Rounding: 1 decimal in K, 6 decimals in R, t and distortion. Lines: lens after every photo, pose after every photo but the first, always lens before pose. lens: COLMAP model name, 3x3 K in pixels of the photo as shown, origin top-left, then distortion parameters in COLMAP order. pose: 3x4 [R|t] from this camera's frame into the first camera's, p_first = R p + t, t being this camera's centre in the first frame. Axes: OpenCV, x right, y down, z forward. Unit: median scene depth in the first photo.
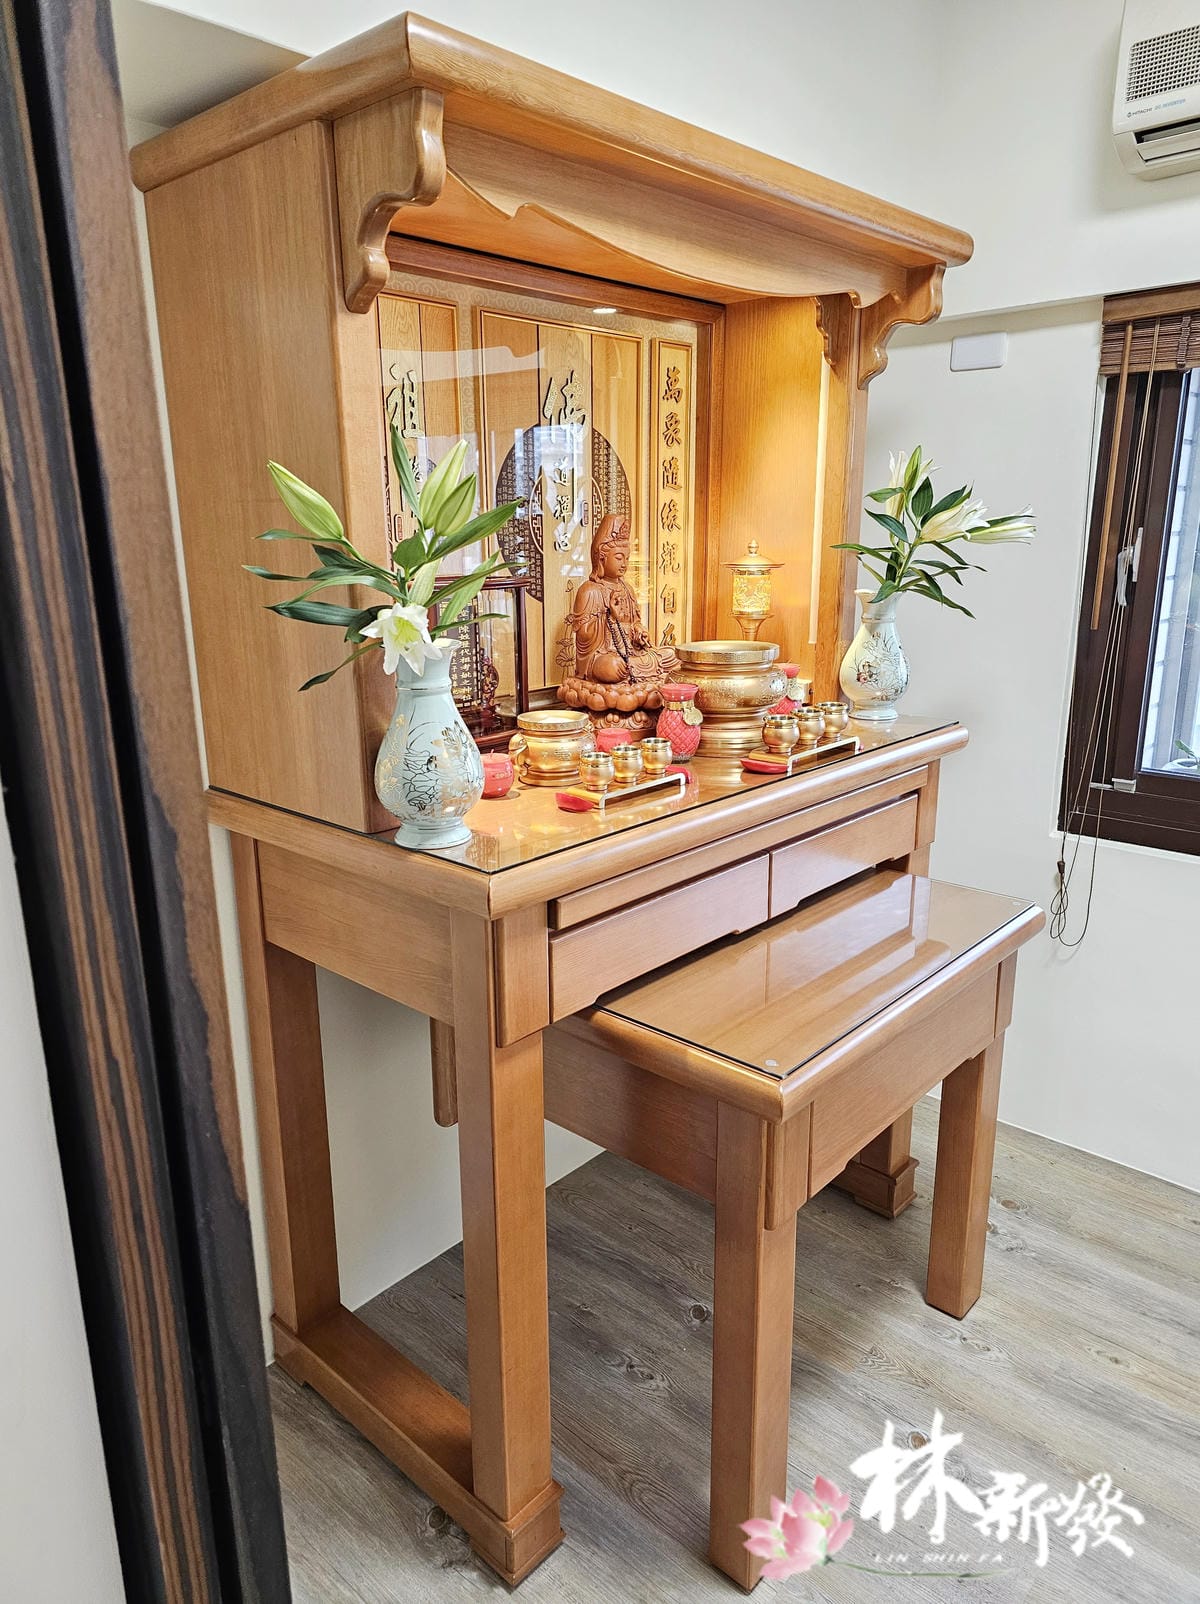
lens RADIAL K [[1081.6, 0, 597.2], [0, 1081.6, 816.2], [0, 0, 1]] dist [0.058464, -0.044223]
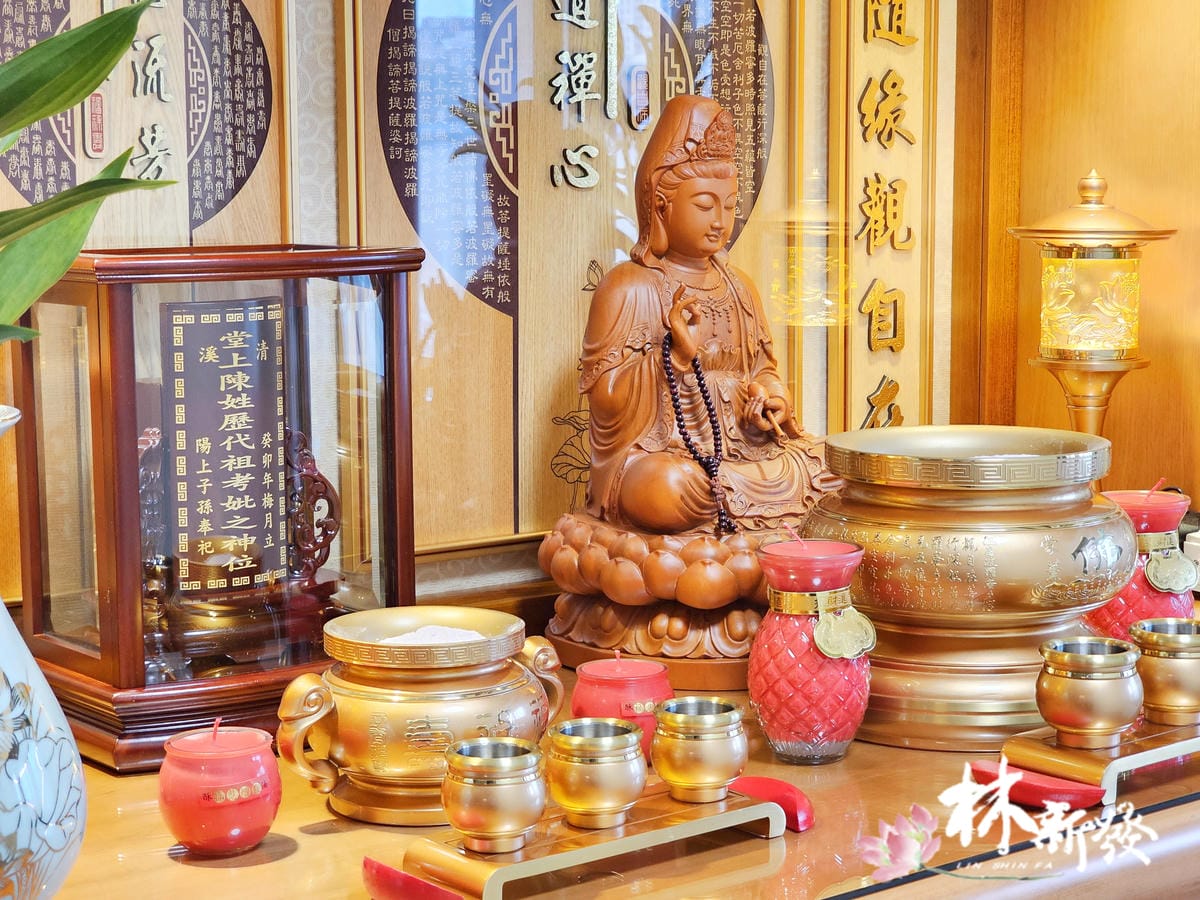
lens RADIAL K [[2327.9, 0, 639.6], [0, 2327.9, 492.3], [0, 0, 1]] dist [0.013089, 0.000000]
pose [[0.990936, 0.022764, -0.132394, 0.112399], [-0.039559, 0.991286, -0.125647, -0.036601], [0.128380, 0.129746, 0.983201, 0.216178]]
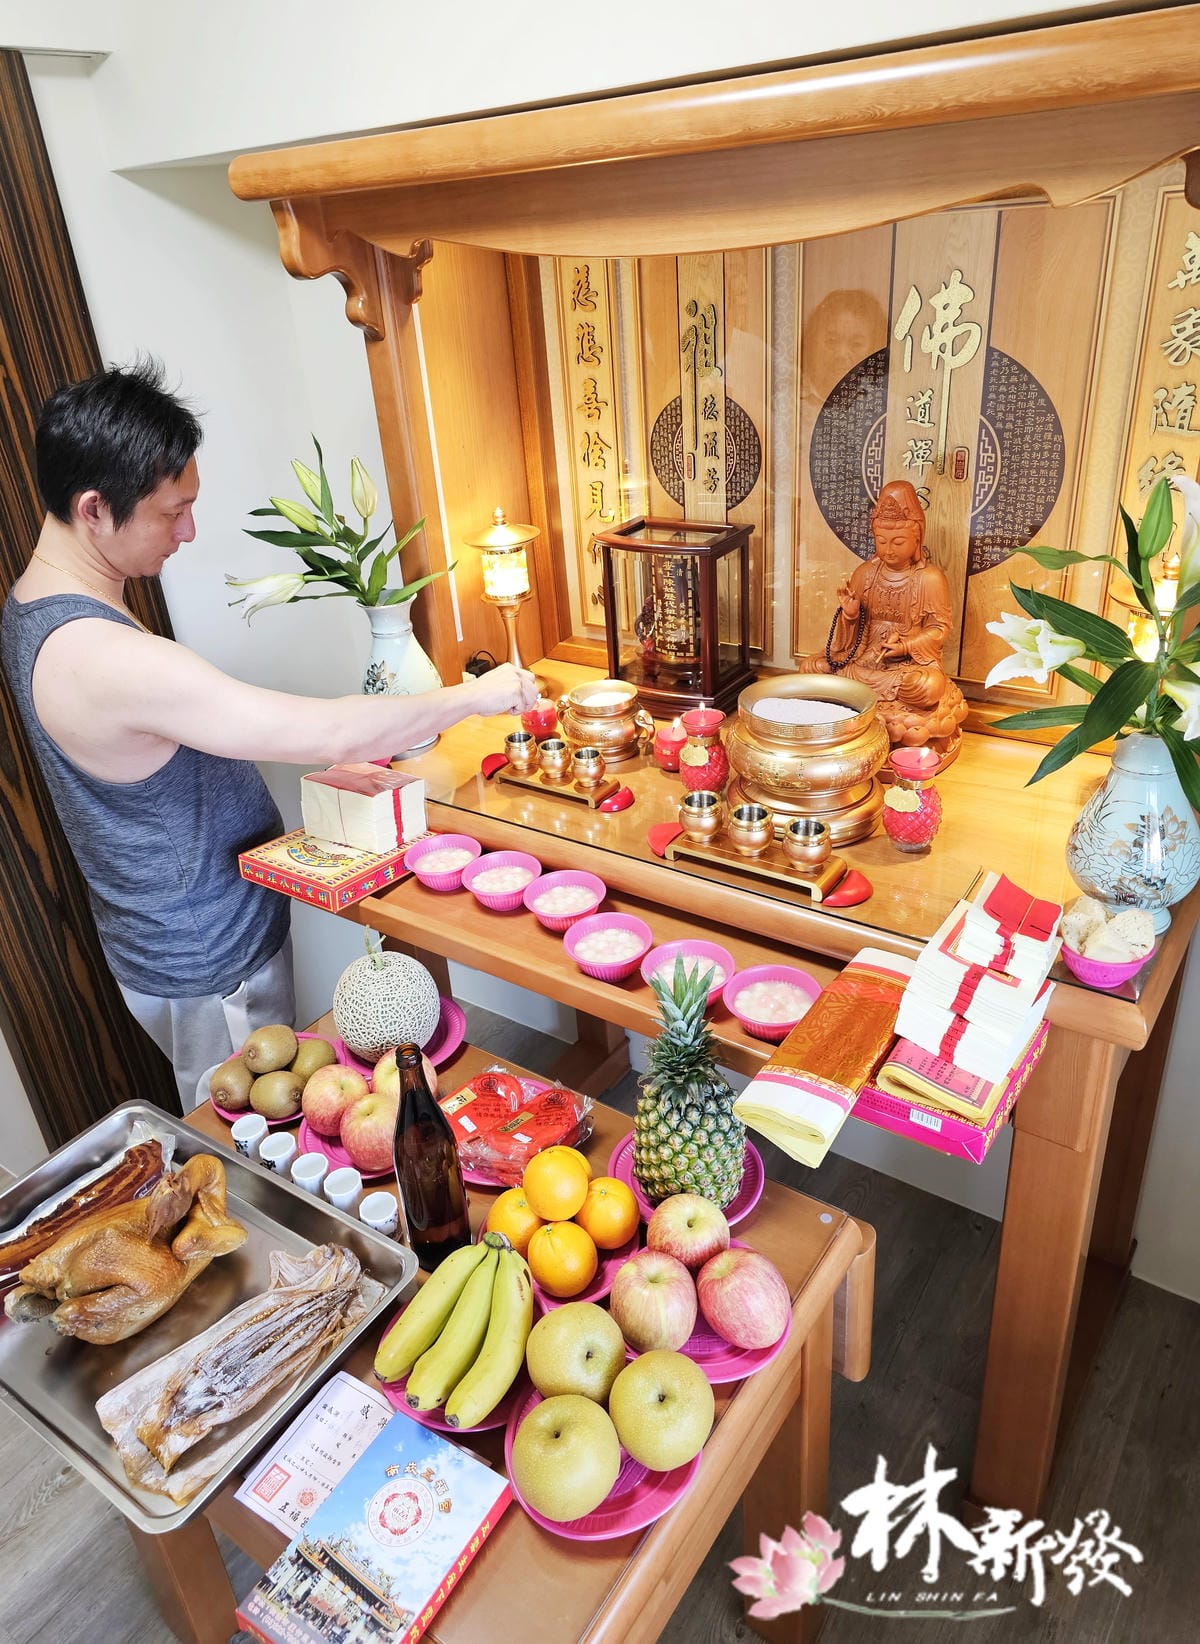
lens RADIAL K [[1135.9, 0, 562.6], [0, 1135.9, 811.3], [0, 0, 1]] dist [0.049213, -0.040894]
pose [[0.115002, 0.463294, -0.878711, 0.825862], [-0.181682, 0.879469, 0.439916, -0.400130], [0.976610, 0.109055, 0.185313, 0.675483]]
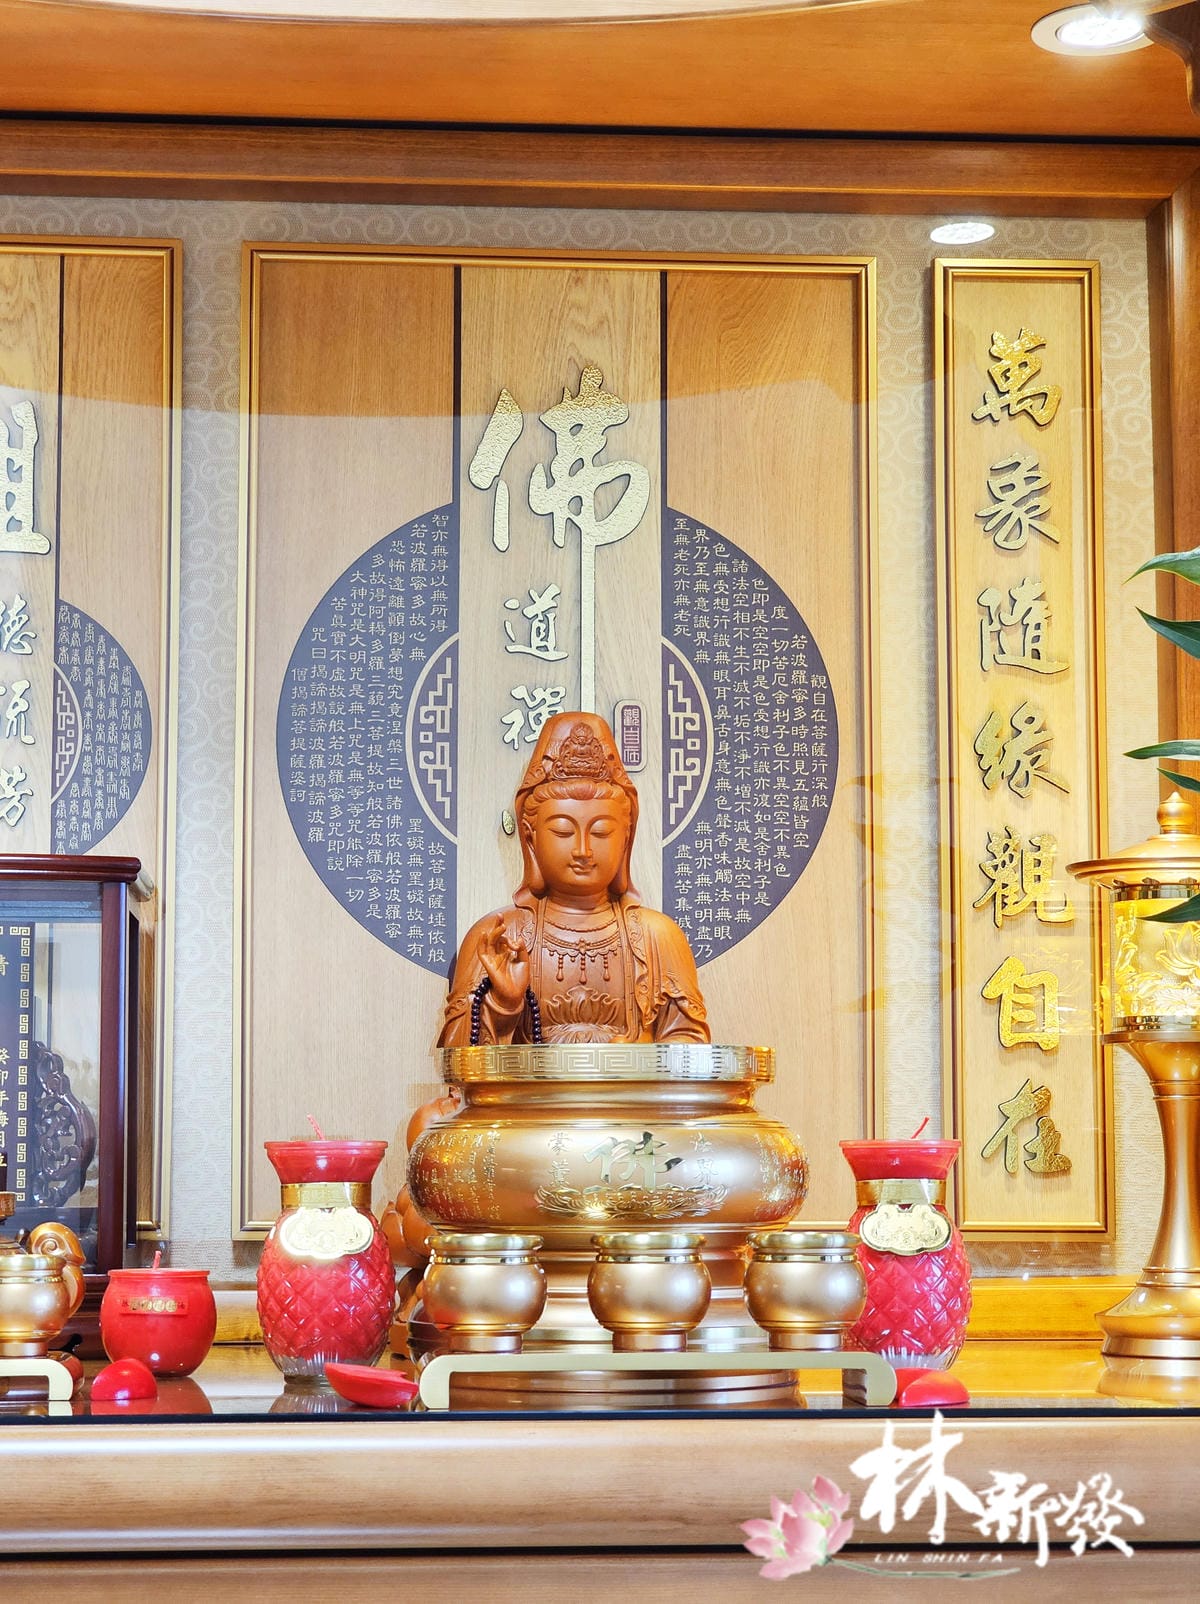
lens RADIAL K [[3111.6, 0, 537.3], [0, 3111.6, 813.8], [0, 0, 1]] dist [0.013089, 0.000000]
pose [[0.727344, -0.070708, -0.682621, 0.699807], [-0.188009, 0.936093, -0.297291, 0.046805], [0.660018, 0.344572, 0.667568, 0.362976]]
